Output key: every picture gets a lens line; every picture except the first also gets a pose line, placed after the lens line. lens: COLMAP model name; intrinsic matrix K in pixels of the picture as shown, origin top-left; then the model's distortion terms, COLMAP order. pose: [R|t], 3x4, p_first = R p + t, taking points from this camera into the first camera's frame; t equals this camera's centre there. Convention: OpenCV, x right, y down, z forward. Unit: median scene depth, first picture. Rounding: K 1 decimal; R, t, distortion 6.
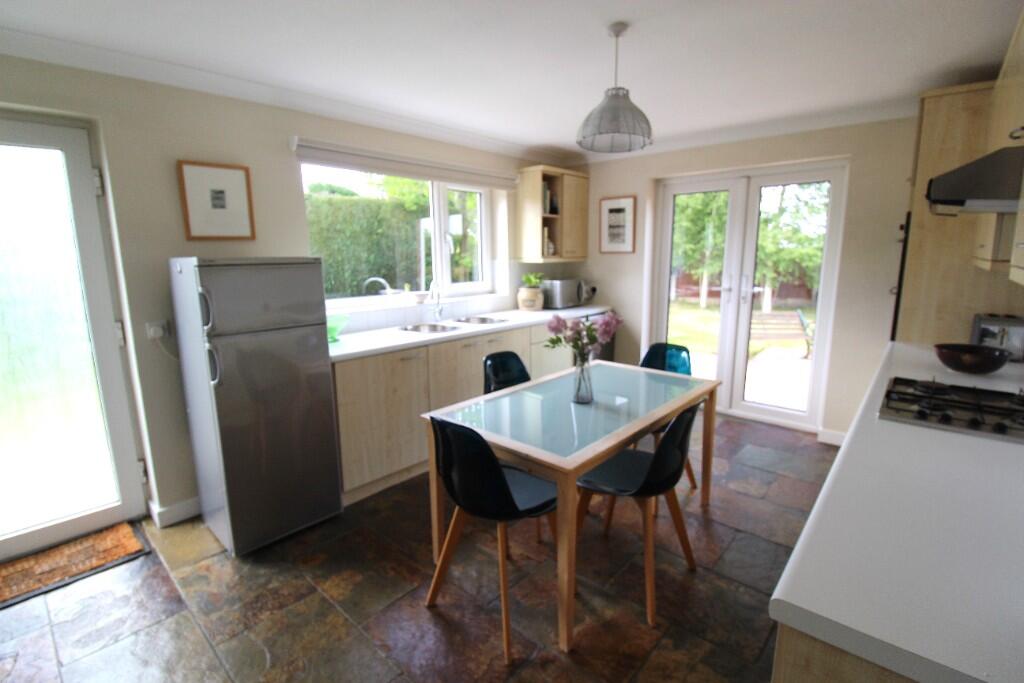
lens RADIAL K [[477.0, 0, 514.8], [0, 477.0, 339.3], [0, 0, 1]] dist [-0.001153, -0.002488]
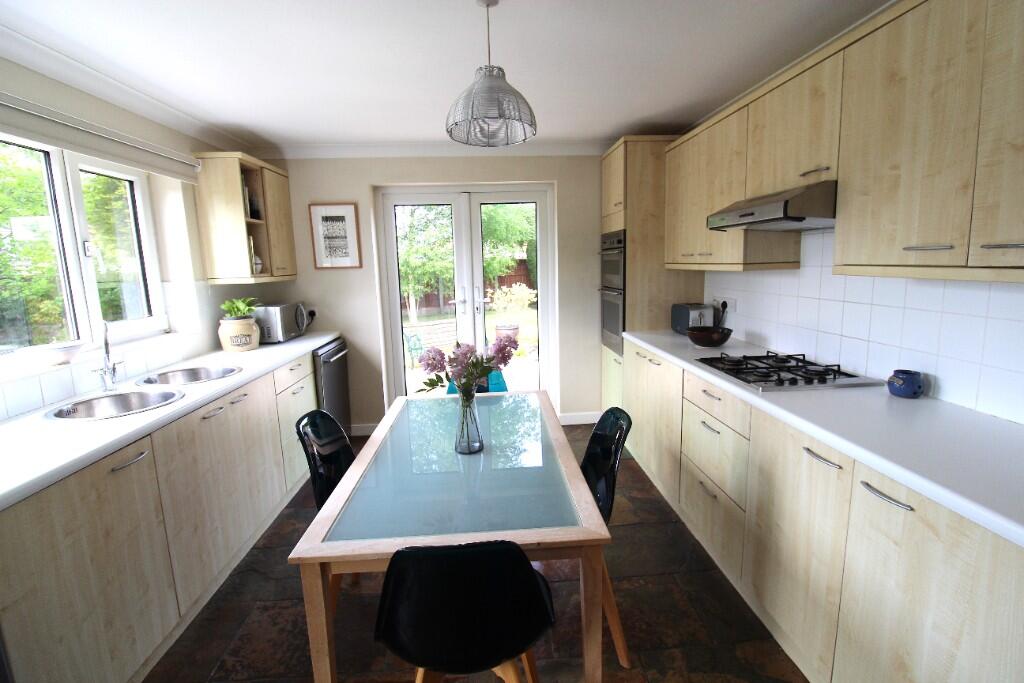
lens RADIAL K [[477.0, 0, 515.1], [0, 477.0, 338.8], [0, 0, 1]] dist [-0.001153, -0.002488]
pose [[0.700483, -0.126841, 0.702307, -0.186269], [0.151212, 0.988115, 0.027640, -0.034807], [-0.697466, 0.086835, 0.711337, 0.195887]]
